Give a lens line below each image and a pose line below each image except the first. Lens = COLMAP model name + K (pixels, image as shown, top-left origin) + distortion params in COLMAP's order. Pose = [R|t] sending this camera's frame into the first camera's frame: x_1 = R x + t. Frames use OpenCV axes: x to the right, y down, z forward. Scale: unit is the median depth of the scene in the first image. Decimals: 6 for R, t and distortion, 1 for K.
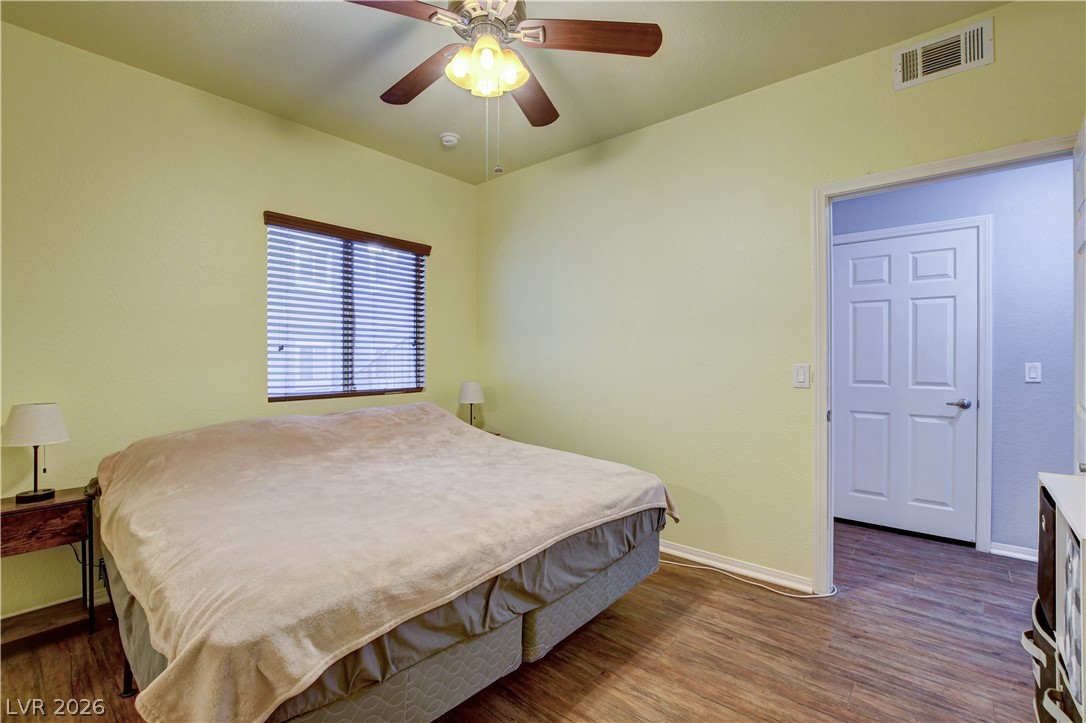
lens RADIAL K [[494.2, 0, 545.8], [0, 494.2, 365.6], [0, 0, 1]] dist [-0.039814, 0.000040]
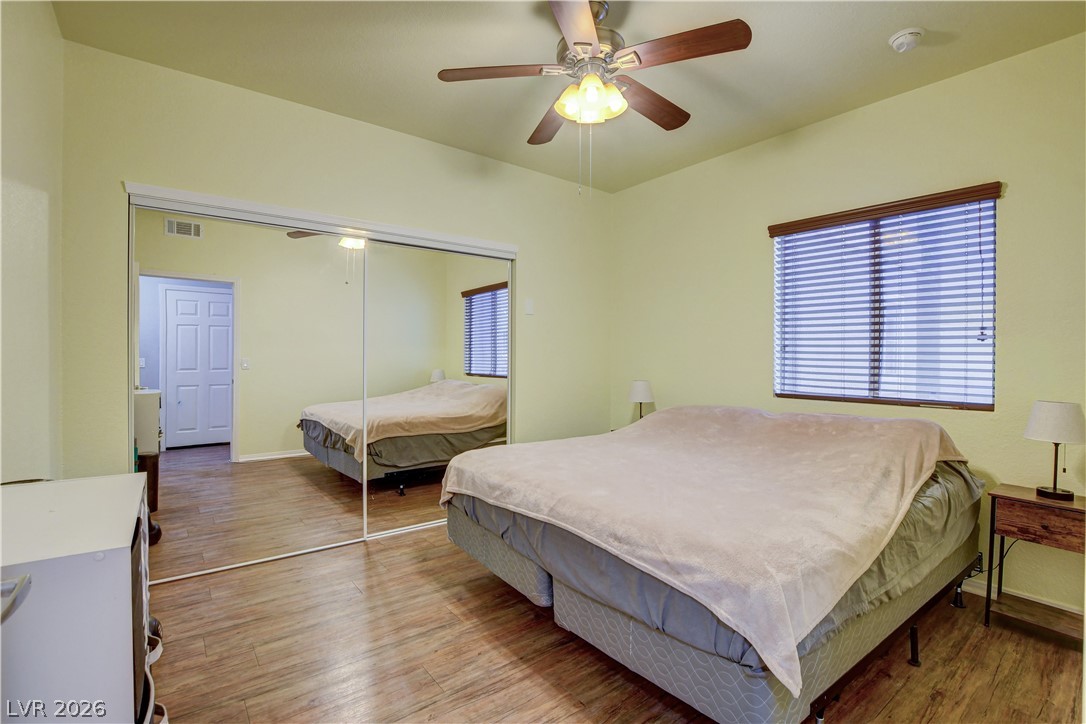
lens RADIAL K [[497.2, 0, 545.8], [0, 497.2, 355.0], [0, 0, 1]] dist [-0.000619, -0.000117]
pose [[-0.202988, 0.002493, -0.979178, 0.581628], [-0.014015, 0.999887, 0.005451, -0.018864], [0.979081, 0.014829, -0.202930, 0.613639]]
